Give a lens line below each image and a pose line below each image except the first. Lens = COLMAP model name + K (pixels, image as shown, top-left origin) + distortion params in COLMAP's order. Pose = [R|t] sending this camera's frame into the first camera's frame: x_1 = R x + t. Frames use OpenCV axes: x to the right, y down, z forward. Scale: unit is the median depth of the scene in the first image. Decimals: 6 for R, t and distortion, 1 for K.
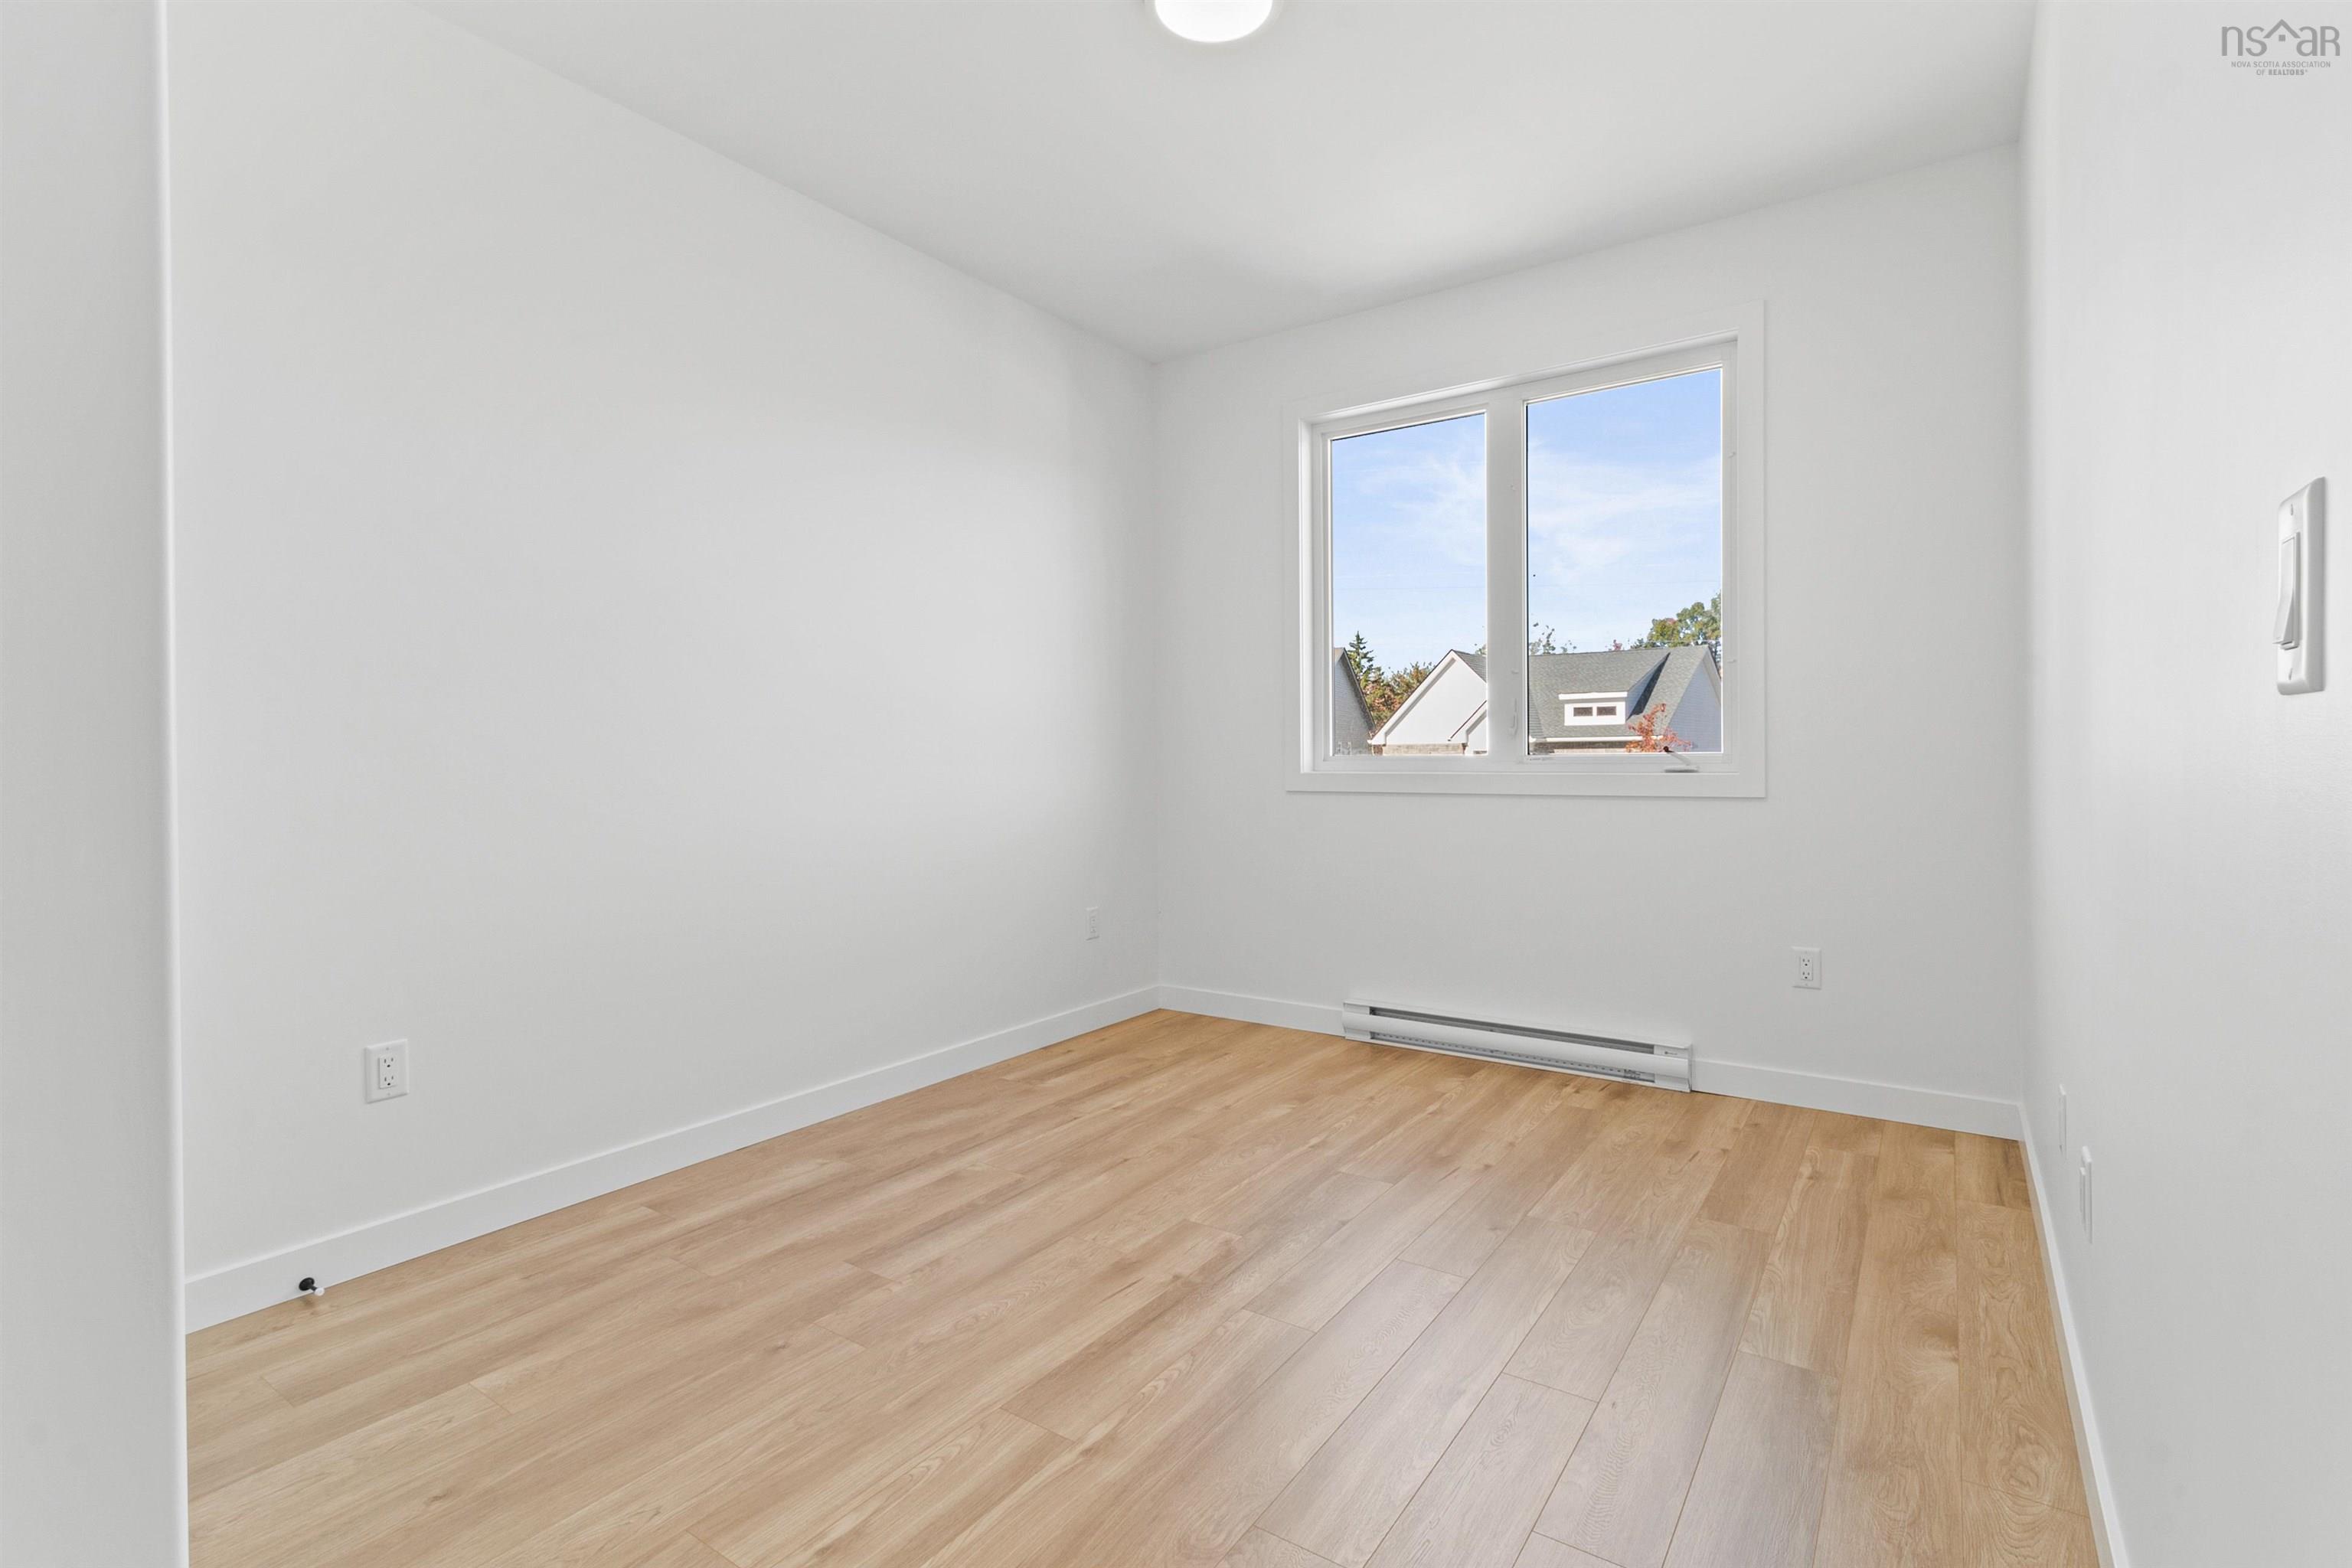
lens RADIAL K [[1077.0, 0, 1176.1], [0, 1077.0, 771.5], [0, 0, 1]] dist [0.000260, 0.000029]
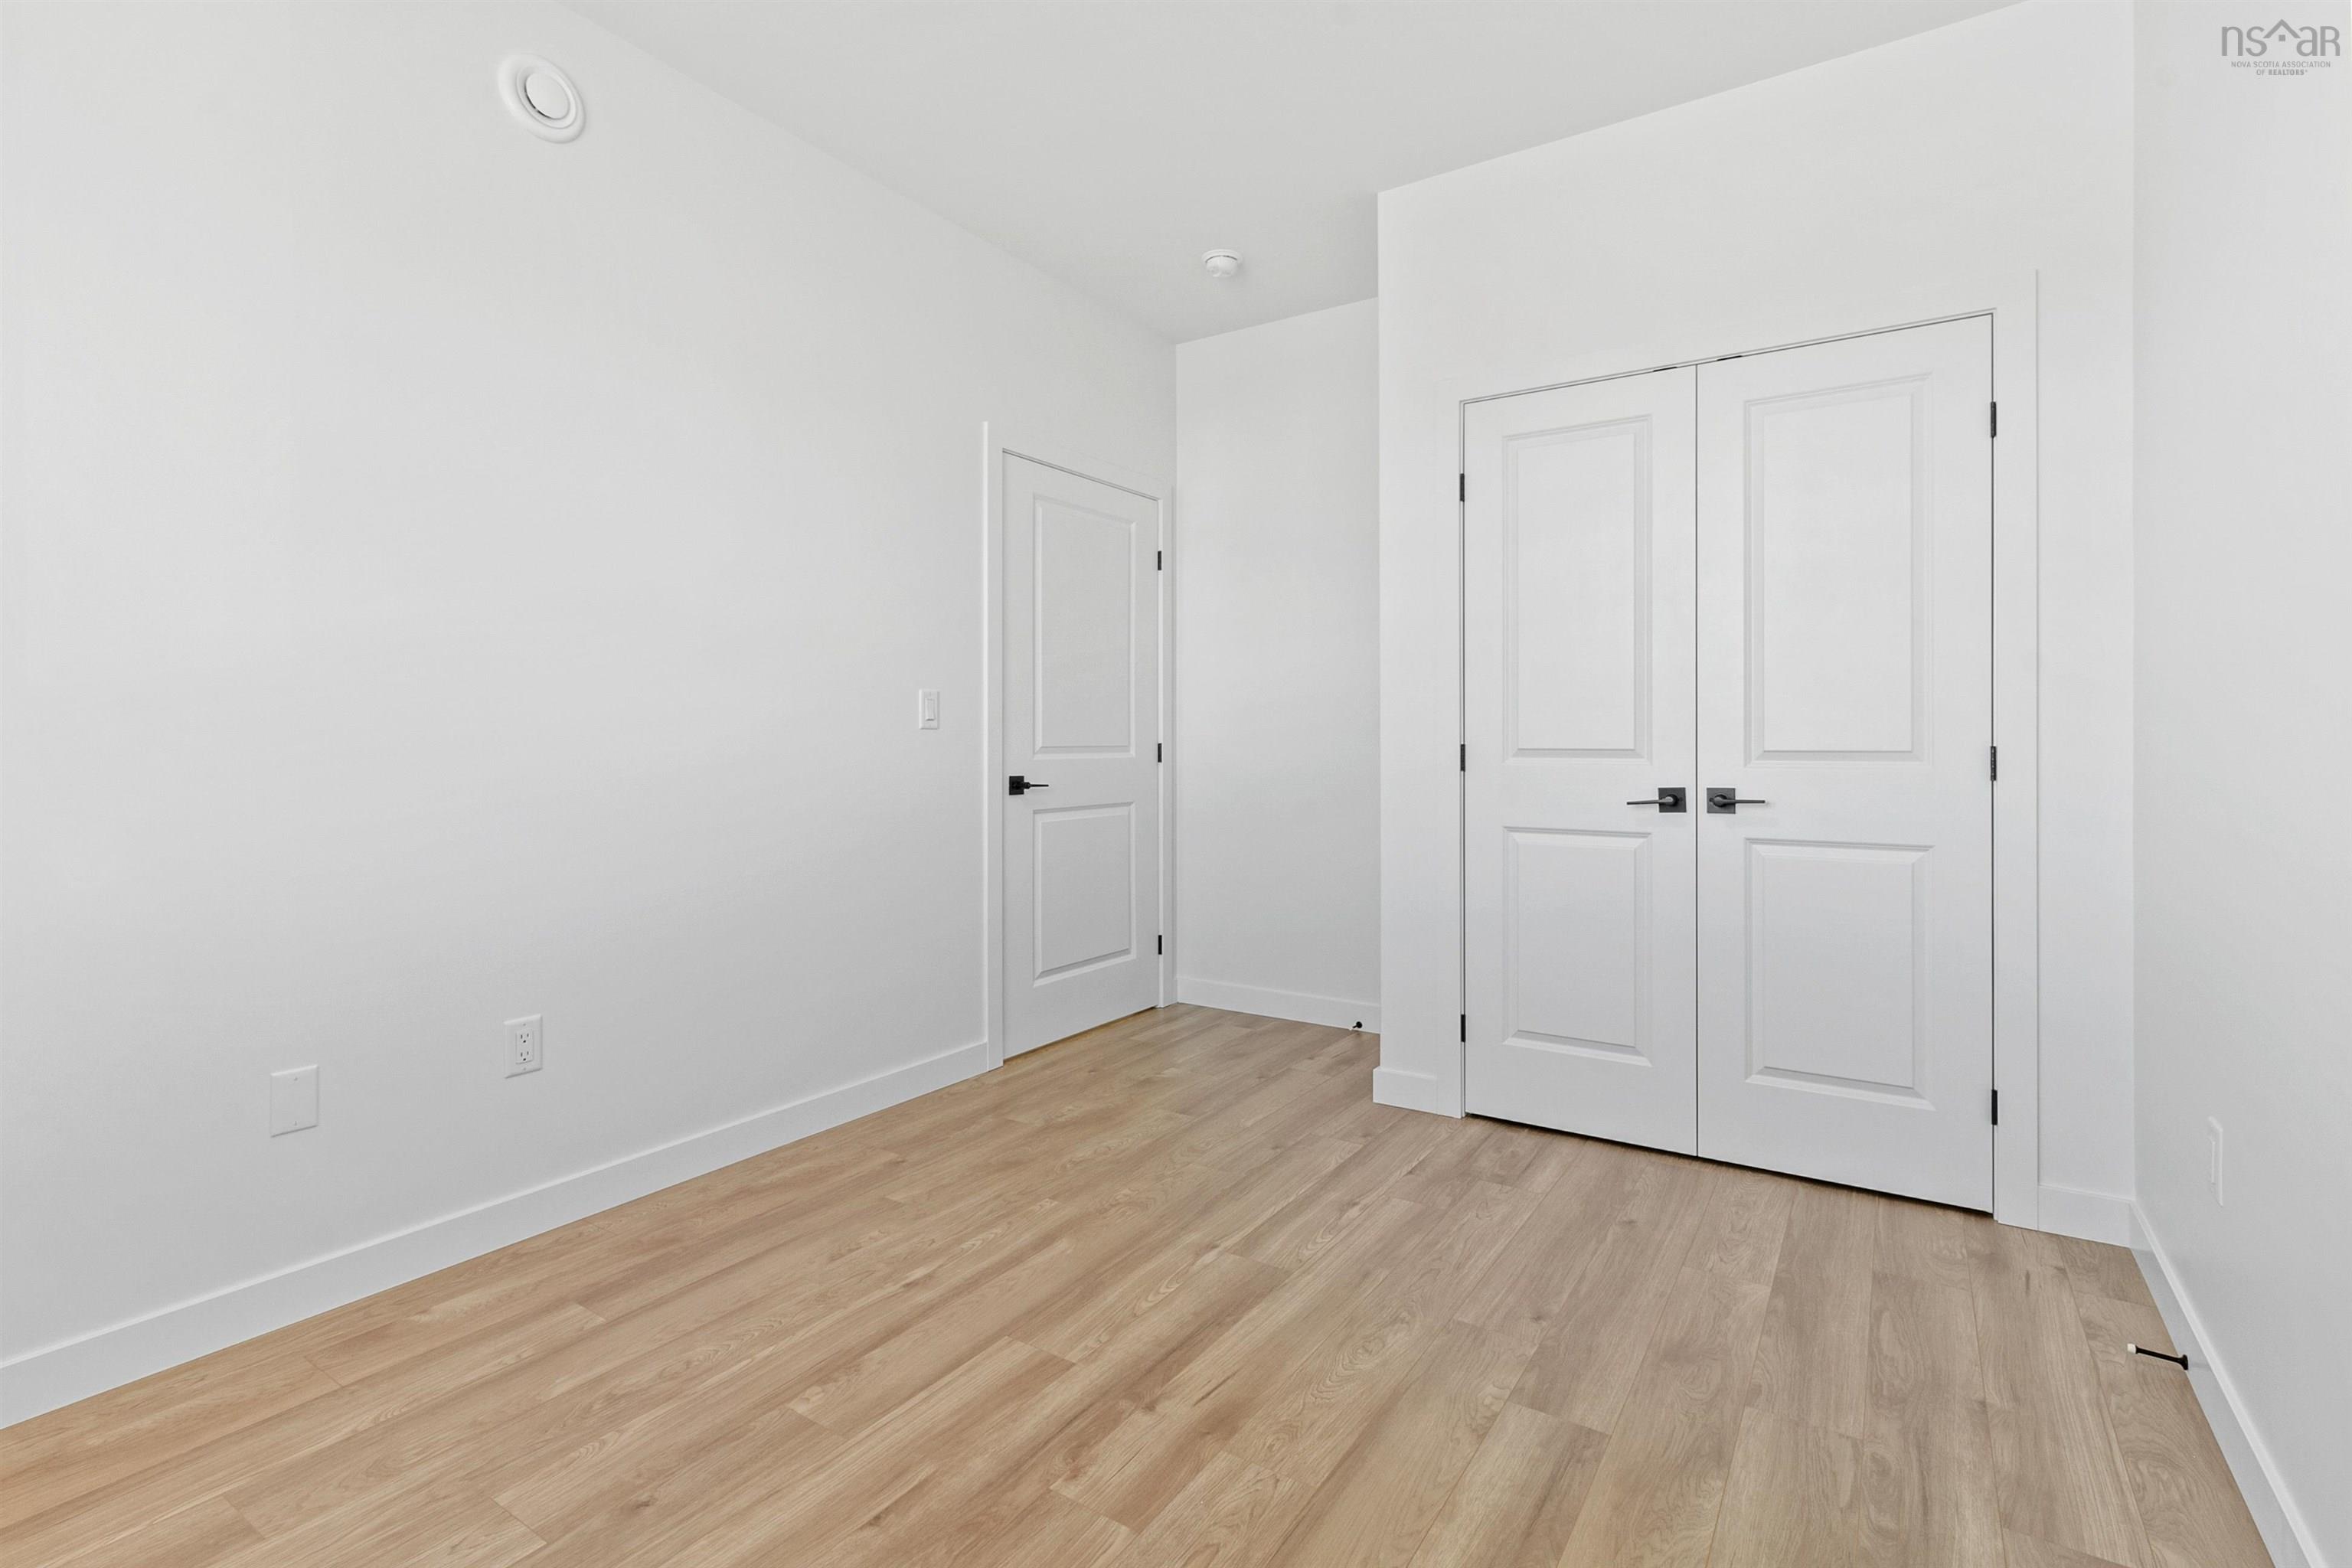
lens RADIAL K [[1077.0, 0, 1175.5], [0, 1077.0, 767.8], [0, 0, 1]] dist [0.000260, 0.000029]
pose [[-0.999546, 0.008341, -0.028939, 0.000989], [0.007134, 0.999110, 0.041571, -0.029169], [0.029260, 0.041346, -0.998716, 1.802107]]
